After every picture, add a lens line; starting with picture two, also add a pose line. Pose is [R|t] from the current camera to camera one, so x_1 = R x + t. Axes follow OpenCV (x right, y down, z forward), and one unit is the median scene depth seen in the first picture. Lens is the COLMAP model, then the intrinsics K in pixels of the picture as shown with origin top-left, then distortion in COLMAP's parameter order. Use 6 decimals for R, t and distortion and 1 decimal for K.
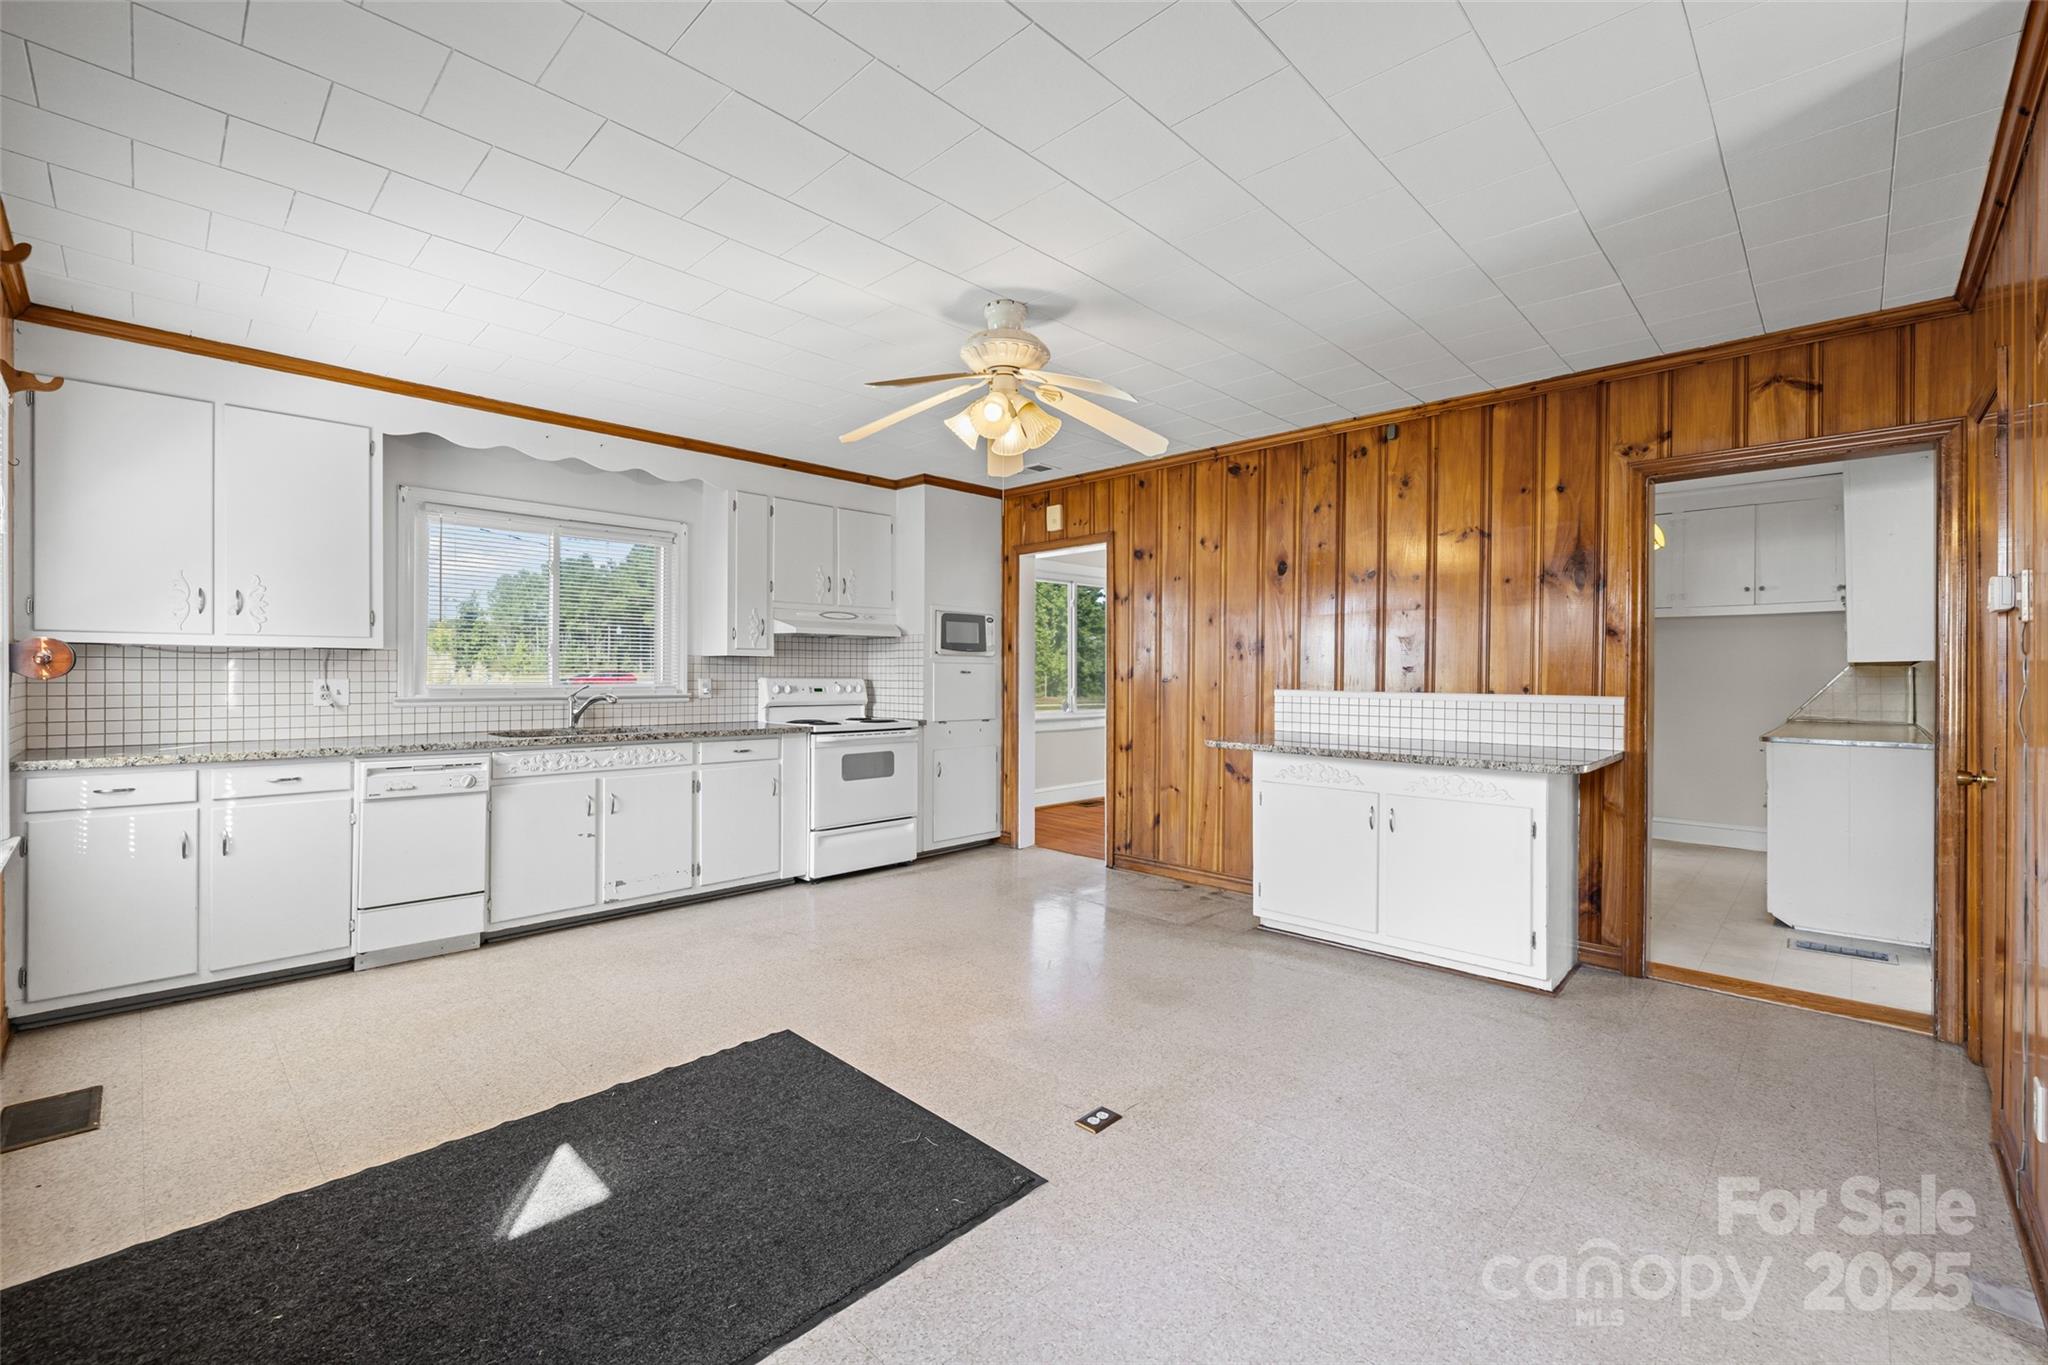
lens RADIAL K [[863.4, 0, 1021.0], [0, 863.4, 670.1], [0, 0, 1]] dist [-0.000757, 0.000107]
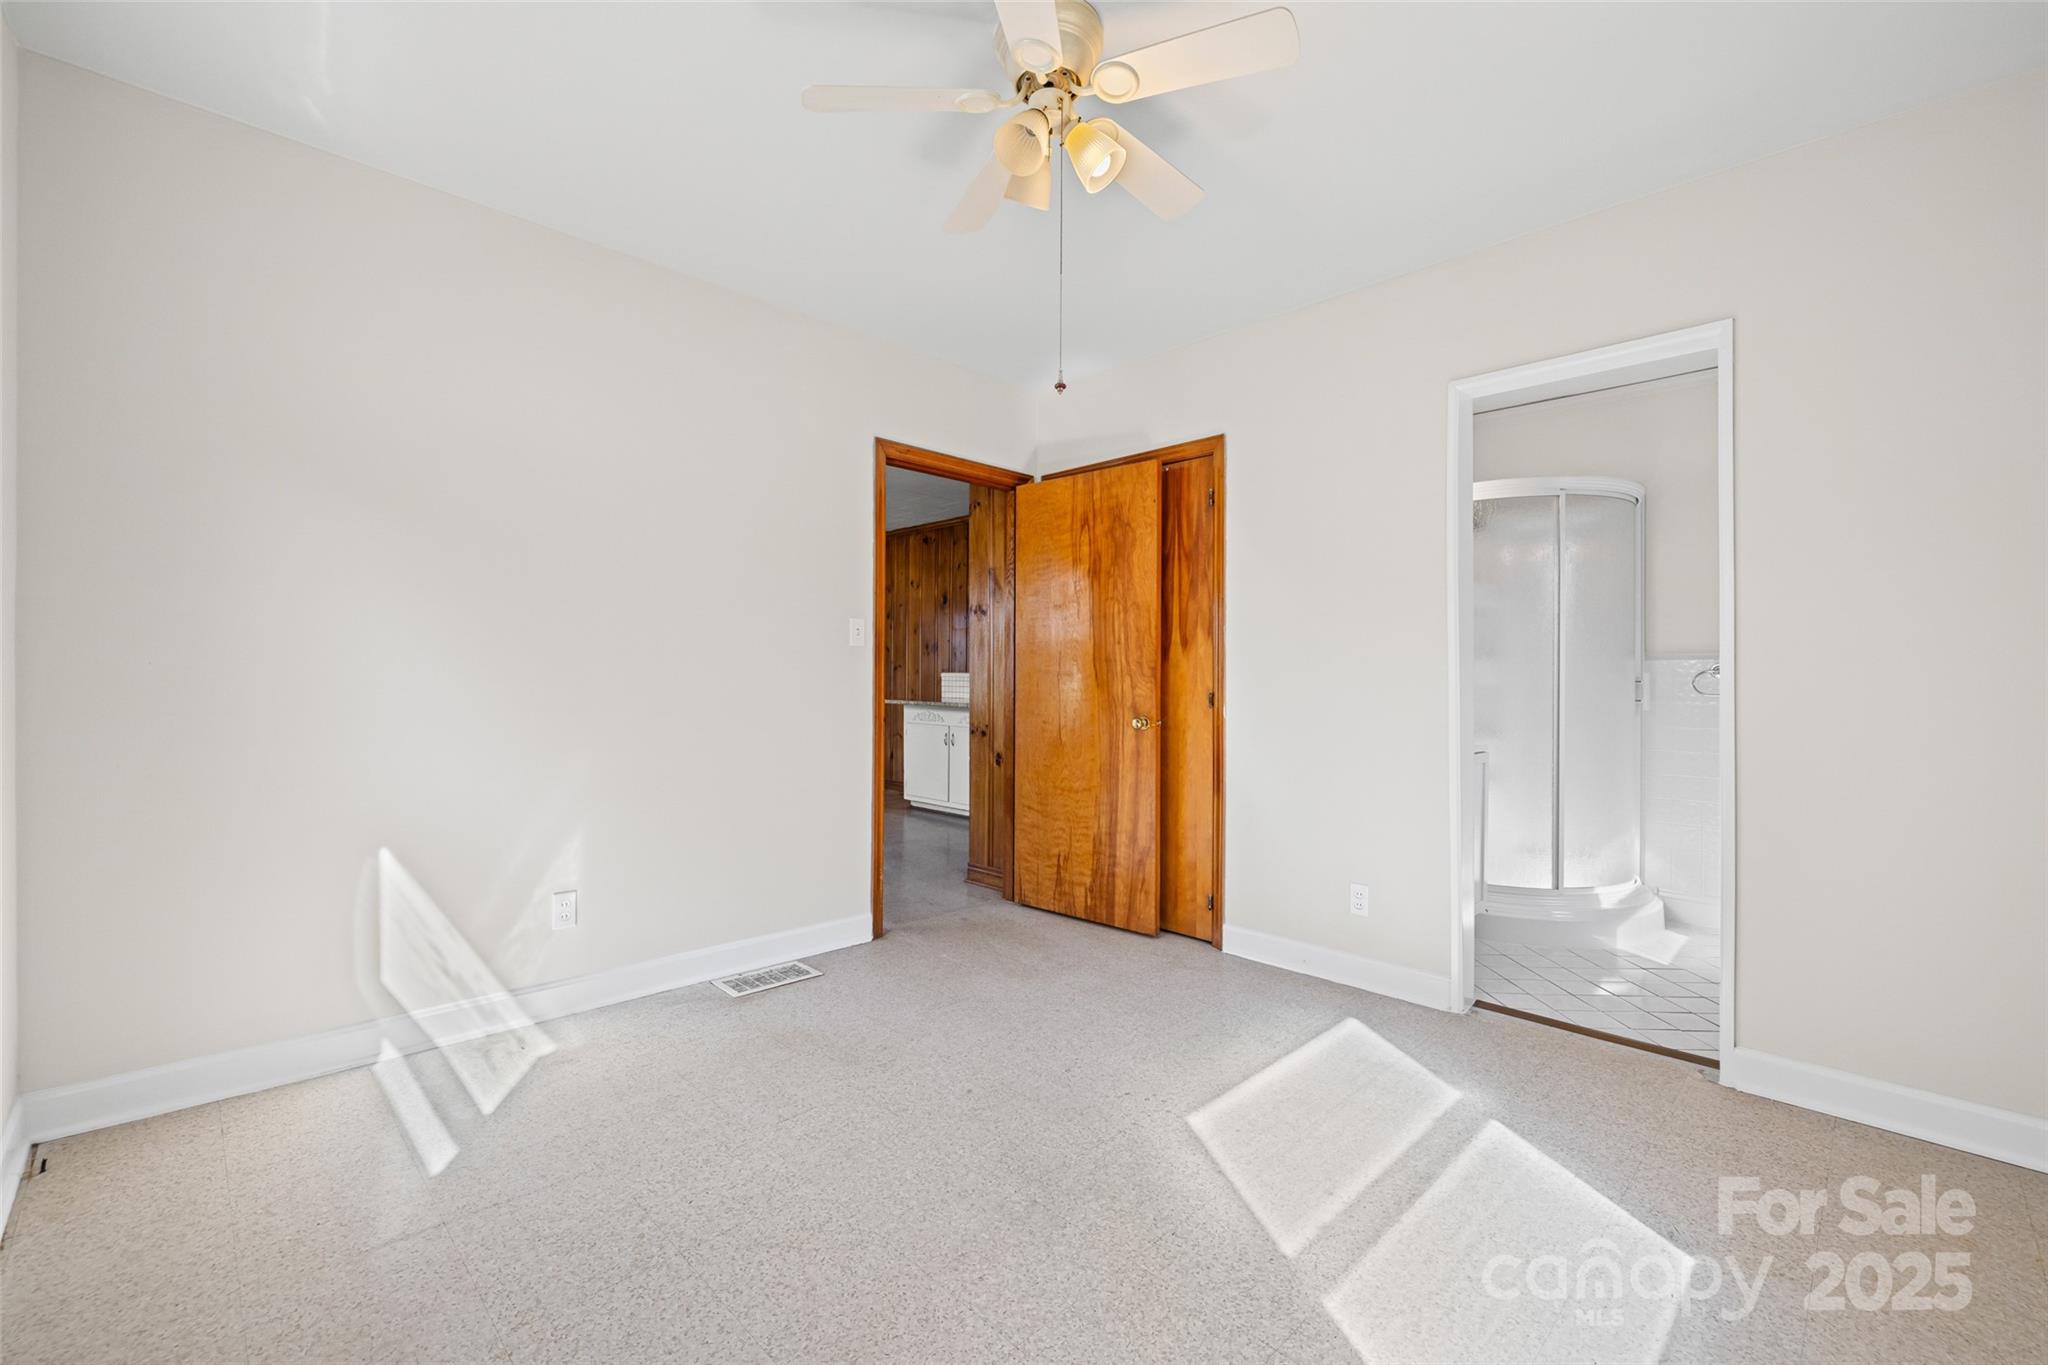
lens RADIAL K [[863.4, 0, 1021.0], [0, 863.4, 670.1], [0, 0, 1]] dist [-0.000757, 0.000107]
pose [[0.999691, -0.003176, -0.024658, 0.490931], [0.003013, 0.999973, -0.006671, 0.029984], [0.024678, 0.006595, 0.999674, -0.677219]]
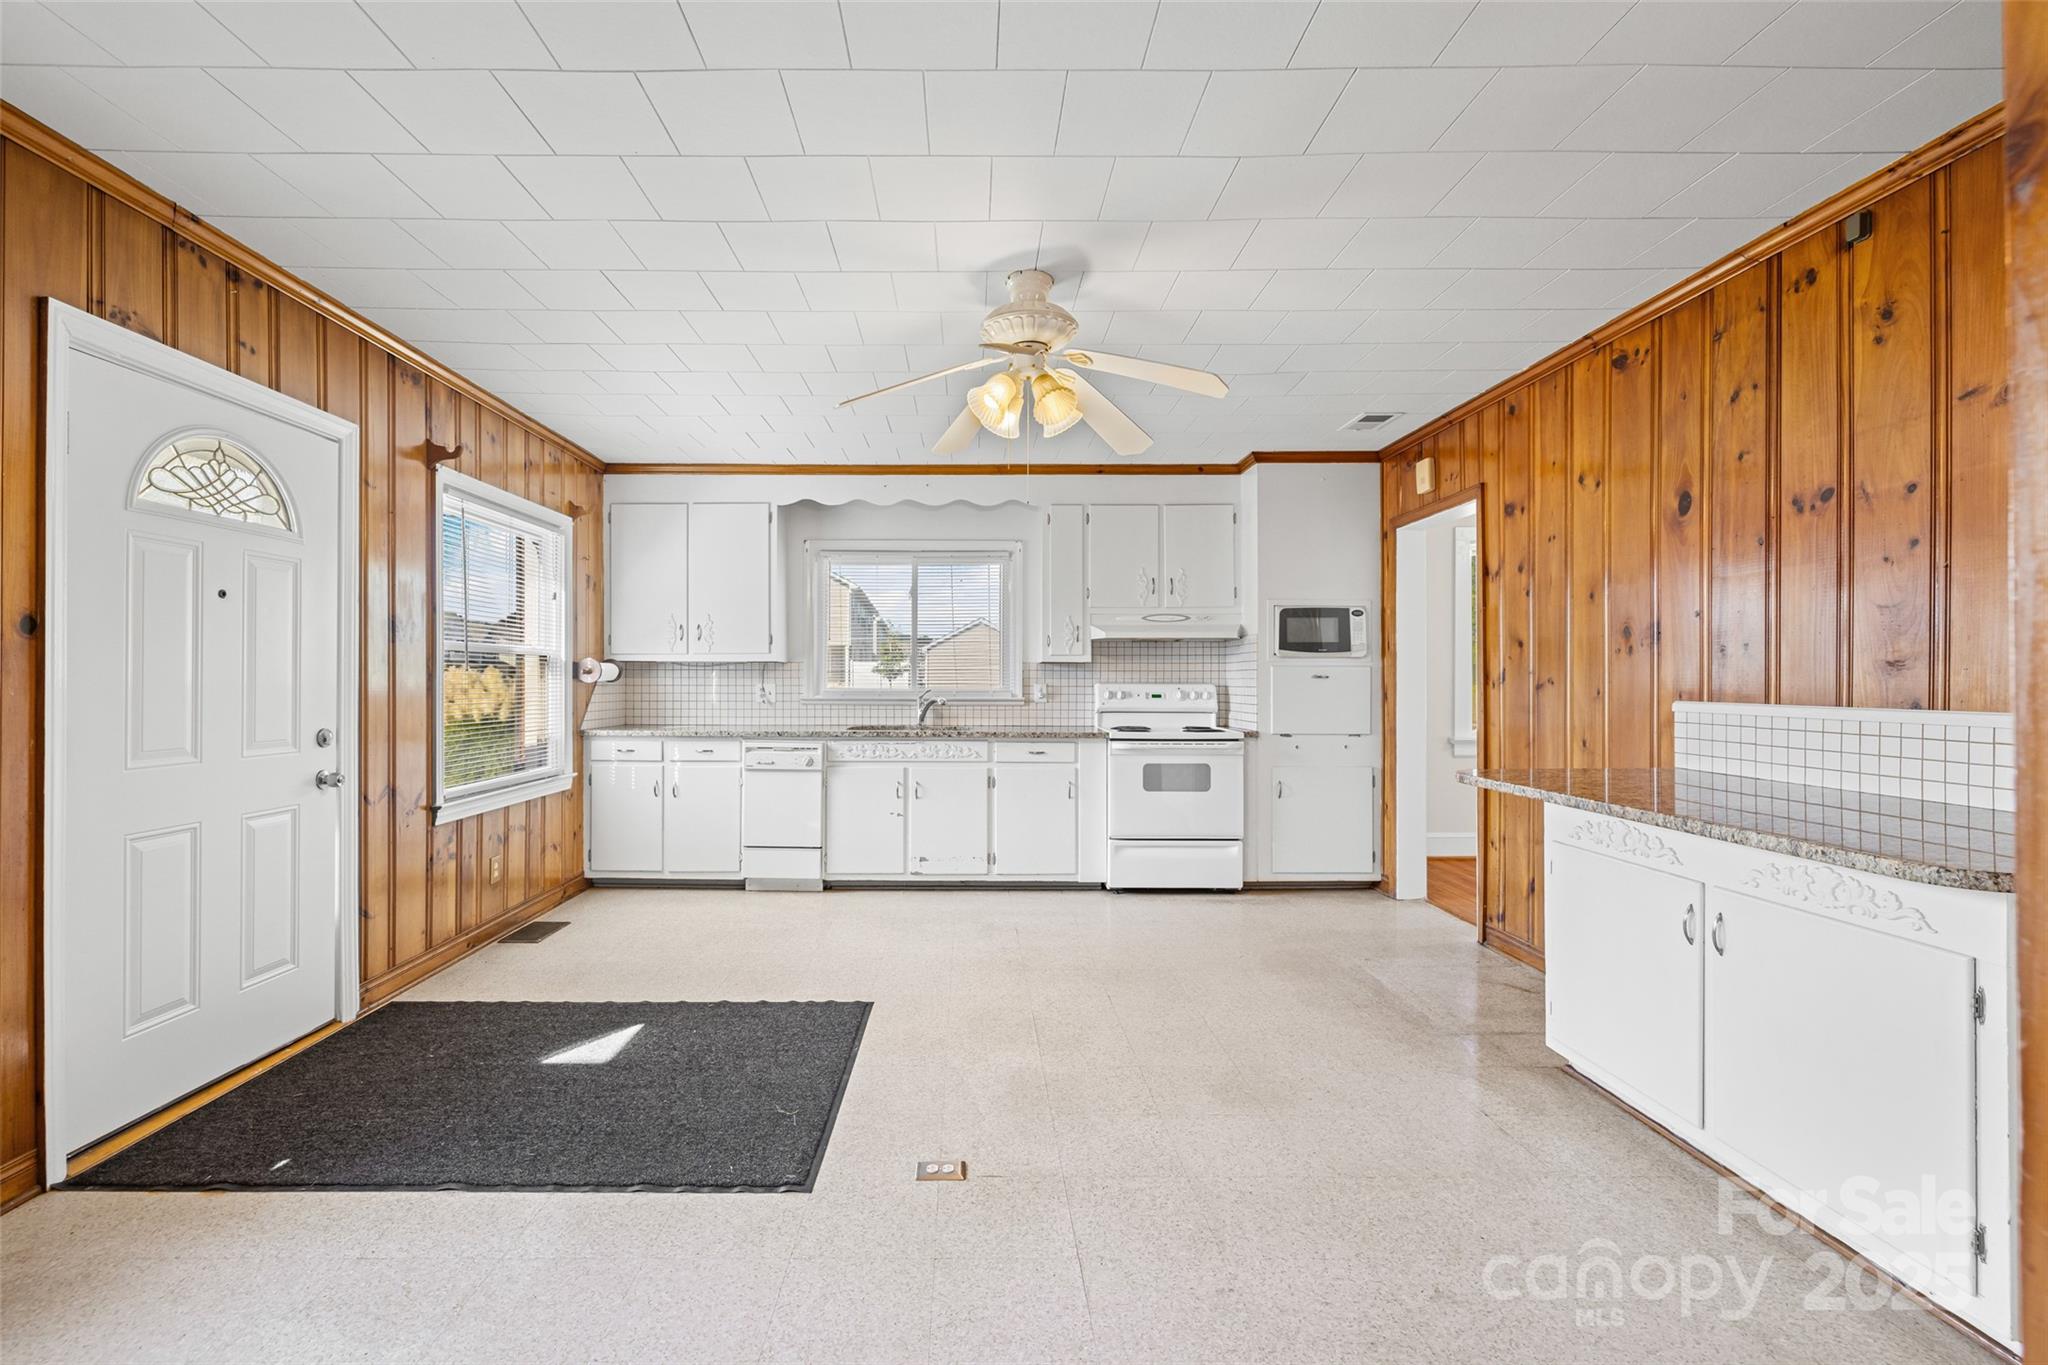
lens RADIAL K [[884.3, 0, 962.4], [0, 884.3, 672.9], [0, 0, 1]] dist [-0.001773, 0.000132]
pose [[0.692212, -0.008852, -0.721640, 0.398590], [0.004335, 0.999958, -0.008108, 0.005204], [0.721681, 0.002485, 0.692221, 0.194518]]
